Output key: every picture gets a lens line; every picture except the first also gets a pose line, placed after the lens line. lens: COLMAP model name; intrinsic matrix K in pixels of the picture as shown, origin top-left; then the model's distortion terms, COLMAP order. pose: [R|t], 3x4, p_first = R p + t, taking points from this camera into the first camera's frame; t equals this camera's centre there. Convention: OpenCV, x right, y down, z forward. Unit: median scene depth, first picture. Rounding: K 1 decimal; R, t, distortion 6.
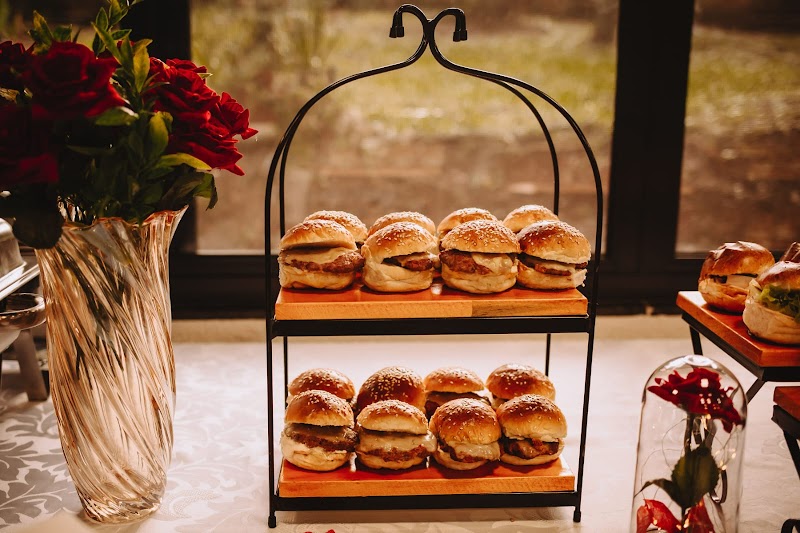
lens RADIAL K [[805.1, 0, 399.4], [0, 805.1, 269.7], [0, 0, 1]] dist [-0.069006, 0.000000]
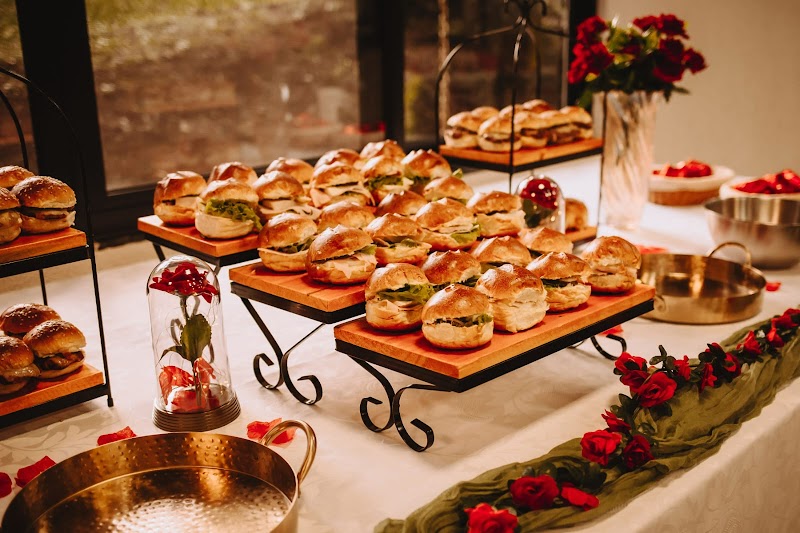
lens RADIAL K [[805.1, 0, 400.6], [0, 805.1, 266.0], [0, 0, 1]] dist [-0.069006, 0.000000]
pose [[0.741514, -0.209064, 0.637534, -0.203019], [0.162687, 0.977882, 0.131453, 0.003106], [-0.650915, 0.006244, 0.759125, -0.279368]]
